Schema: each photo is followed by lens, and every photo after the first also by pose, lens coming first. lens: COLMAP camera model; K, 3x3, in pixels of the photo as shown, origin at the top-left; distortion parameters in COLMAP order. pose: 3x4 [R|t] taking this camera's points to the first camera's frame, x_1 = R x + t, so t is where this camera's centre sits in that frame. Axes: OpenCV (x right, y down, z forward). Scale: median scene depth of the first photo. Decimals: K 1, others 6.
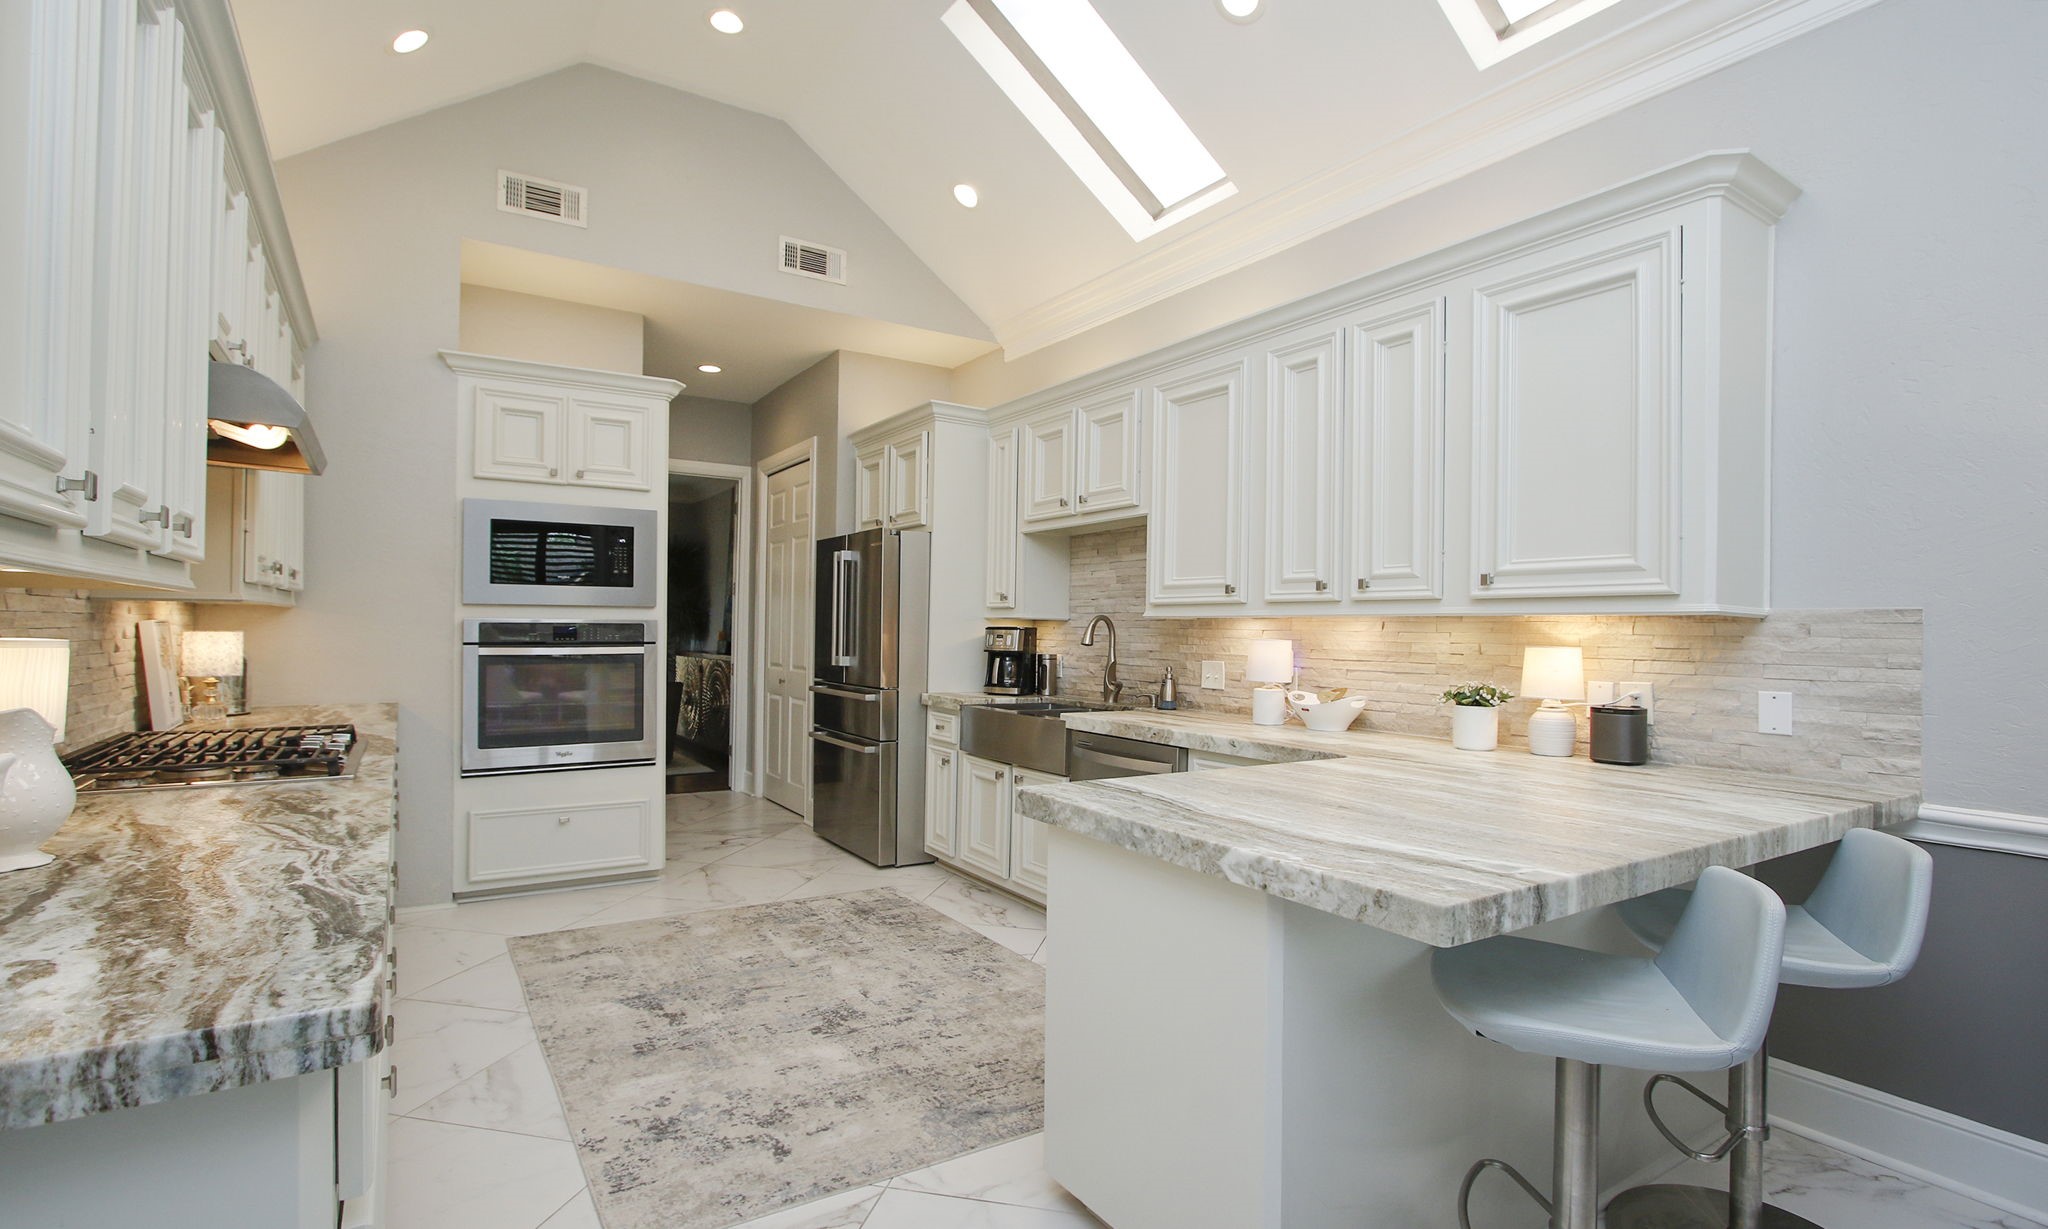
lens RADIAL K [[949.6, 0, 1026.2], [0, 949.6, 621.6], [0, 0, 1]] dist [-0.017351, 0.000084]
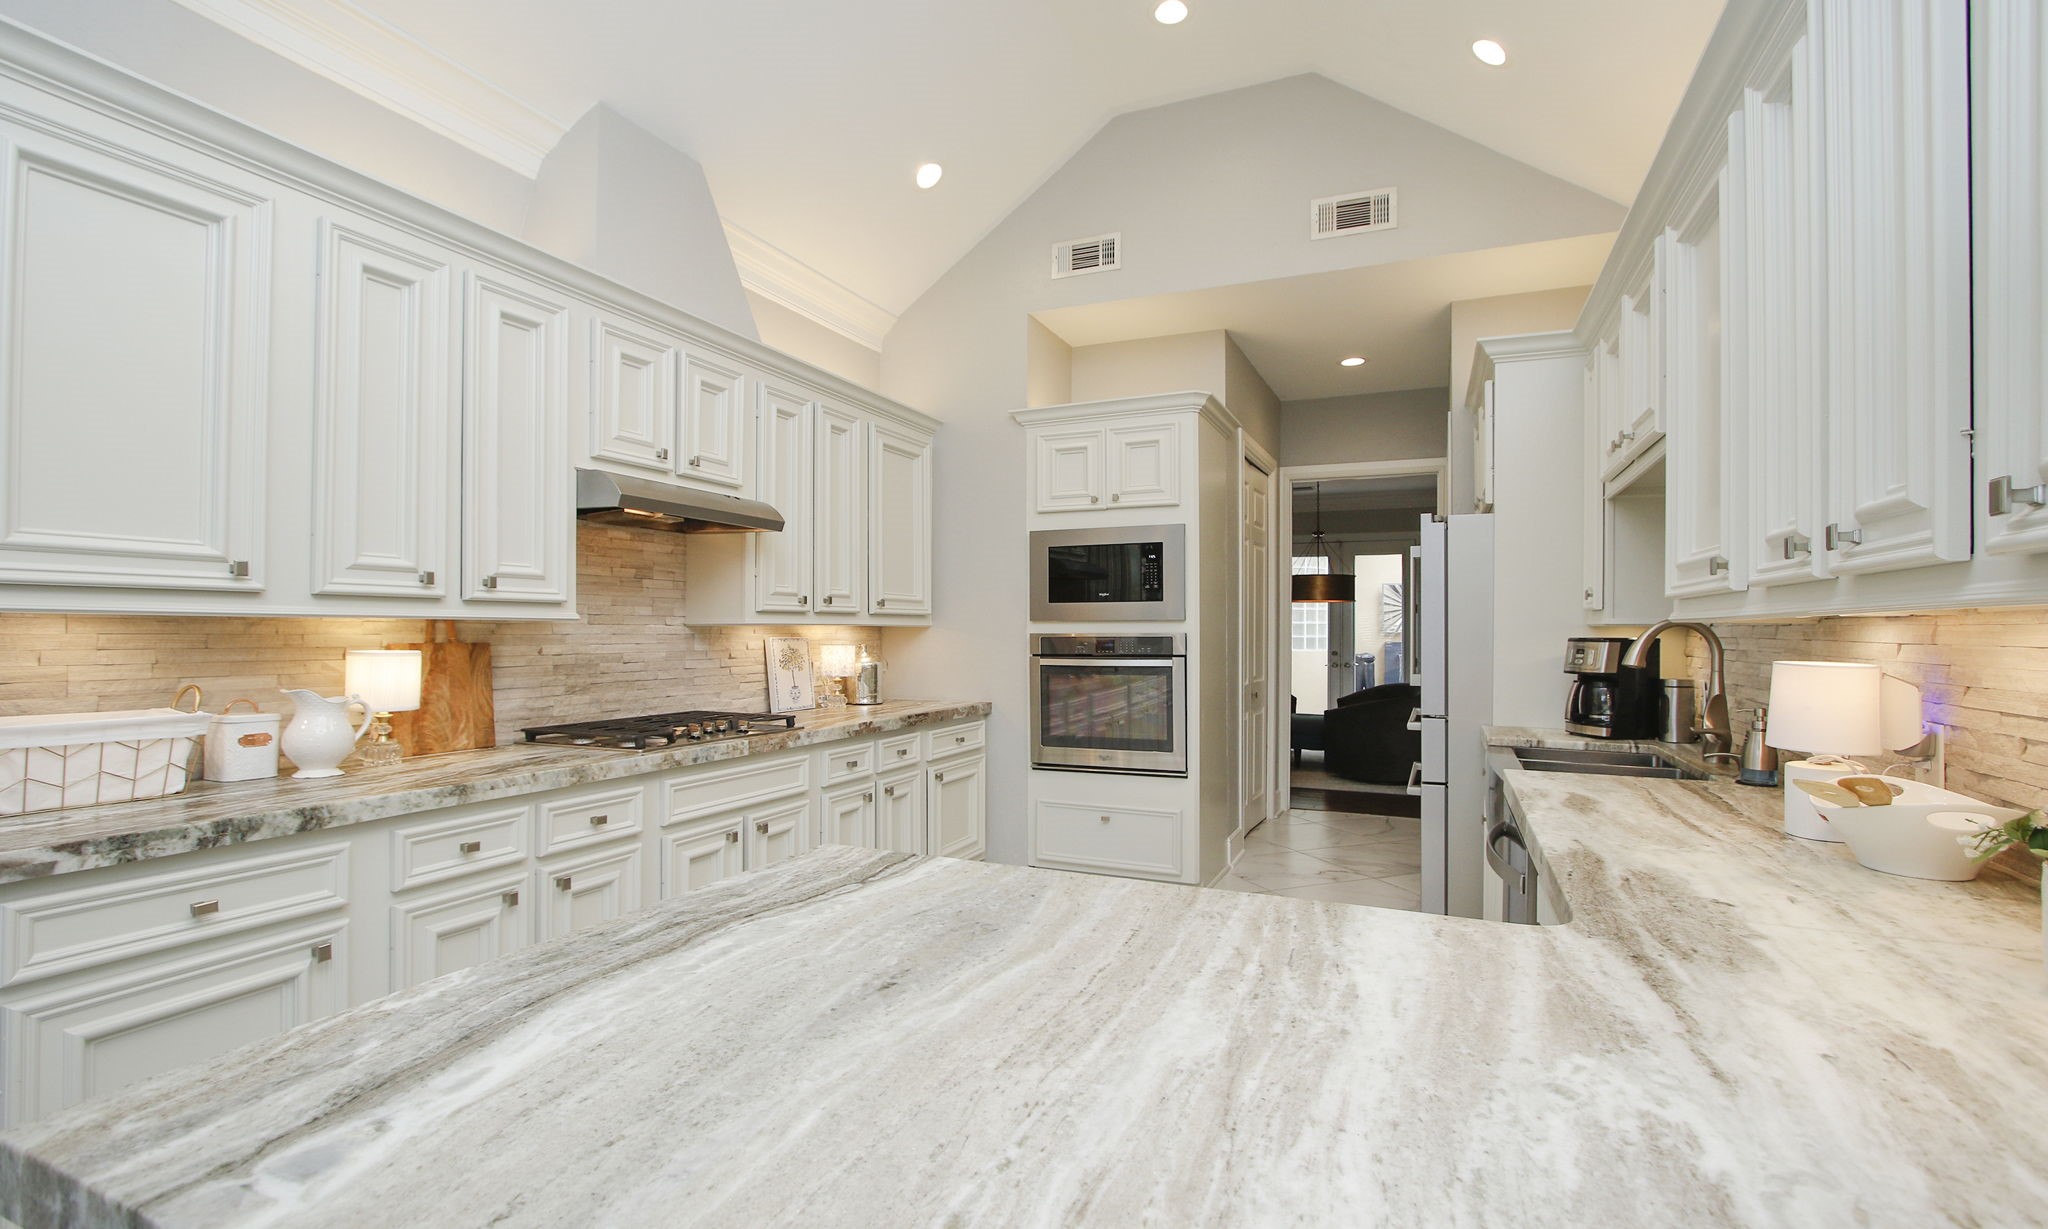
lens RADIAL K [[949.6, 0, 1030.3], [0, 949.6, 615.9], [0, 0, 1]] dist [-0.017351, 0.000084]
pose [[0.550166, -0.024116, -0.834707, 0.366254], [0.009666, 0.999700, -0.022511, 0.001110], [0.835000, 0.004317, 0.550234, 0.323253]]
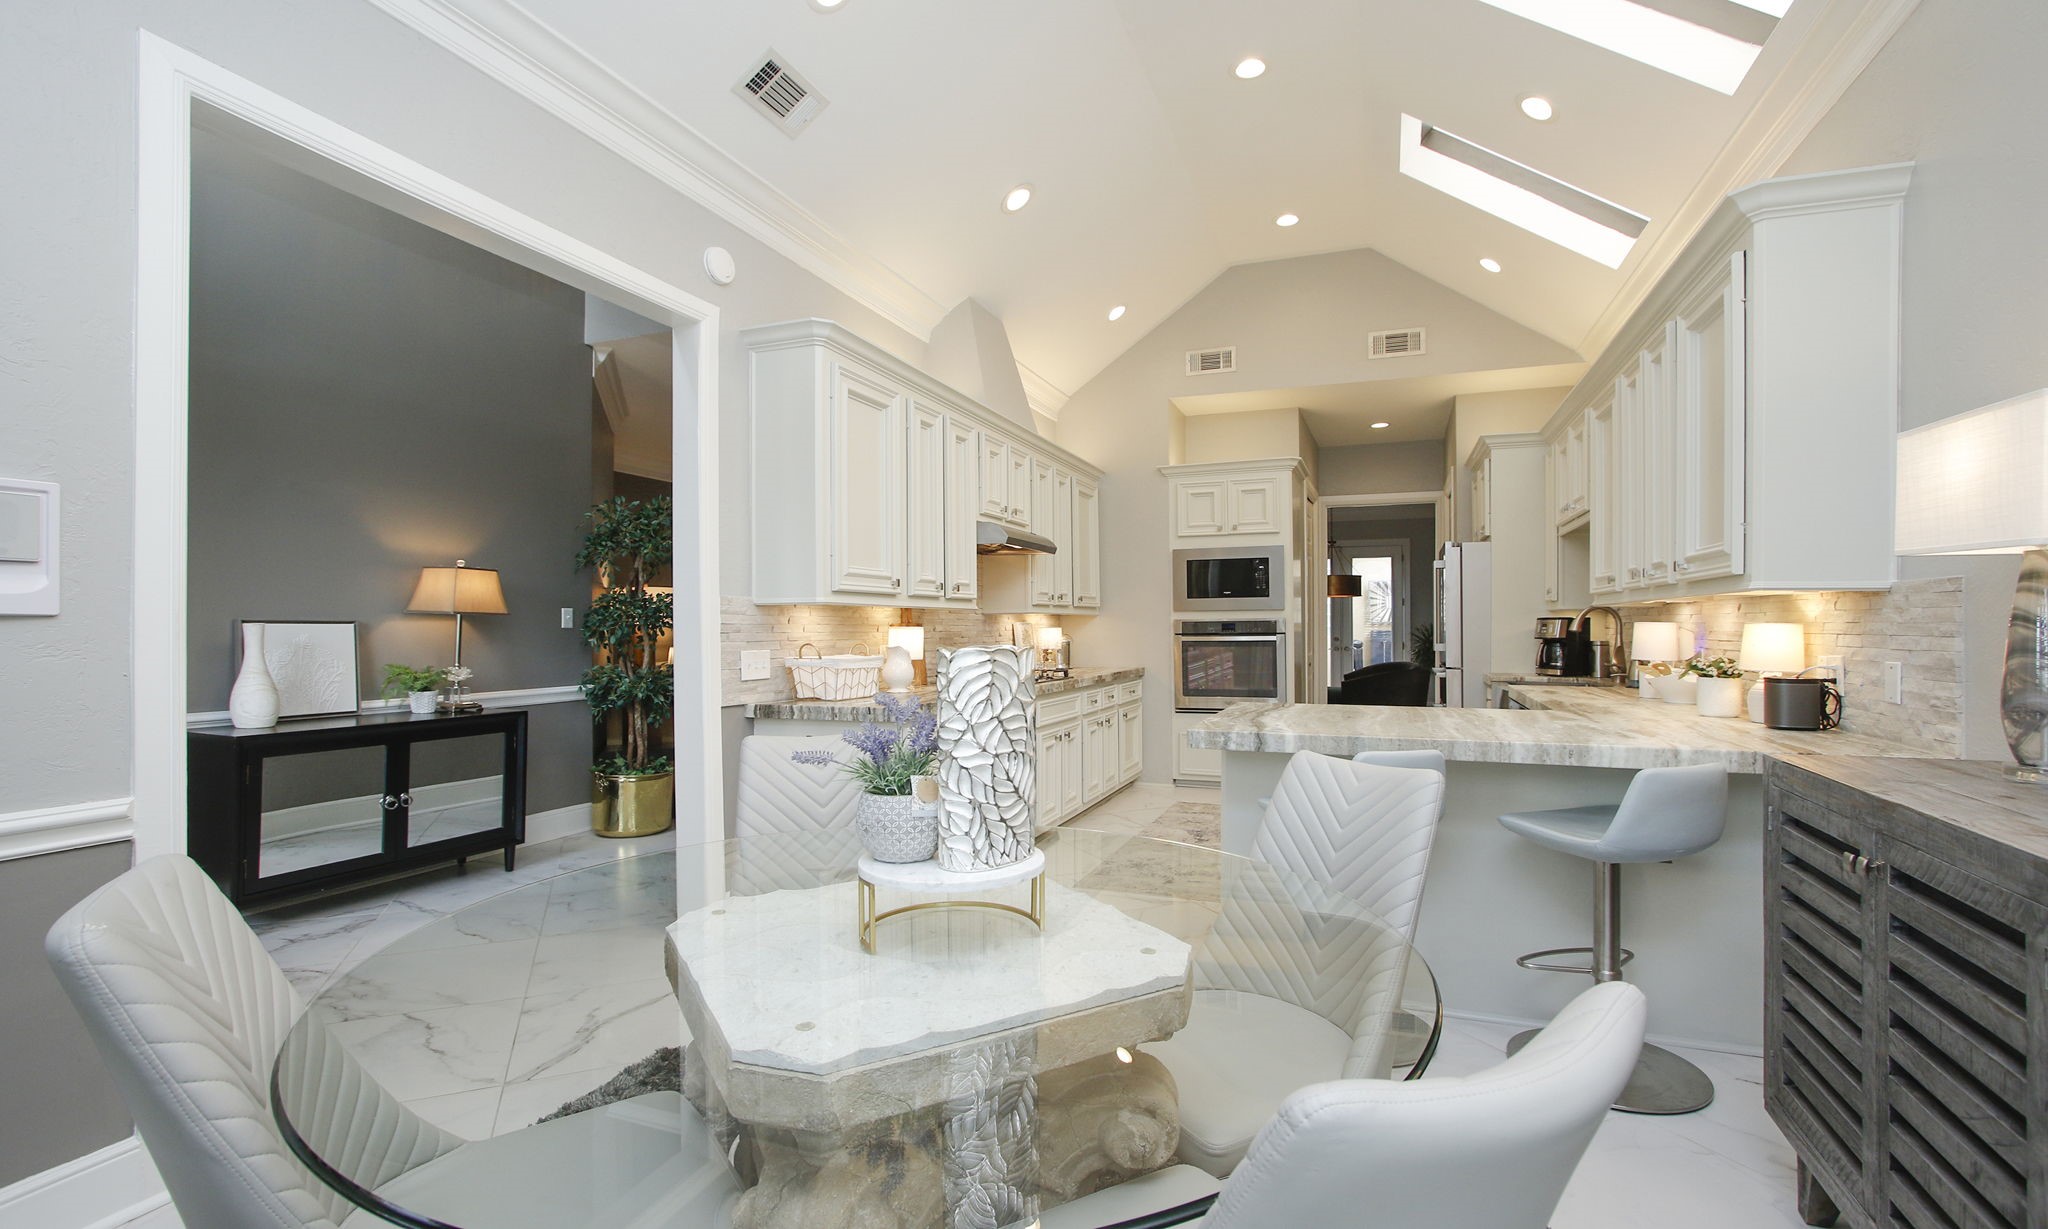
lens RADIAL K [[949.6, 0, 1035.6], [0, 949.6, 610.5], [0, 0, 1]] dist [-0.017351, 0.000084]
pose [[0.588490, -0.028402, -0.808005, 0.606736], [0.016478, 0.999597, -0.023135, 0.014812], [0.808336, 0.000300, 0.588721, -0.205209]]
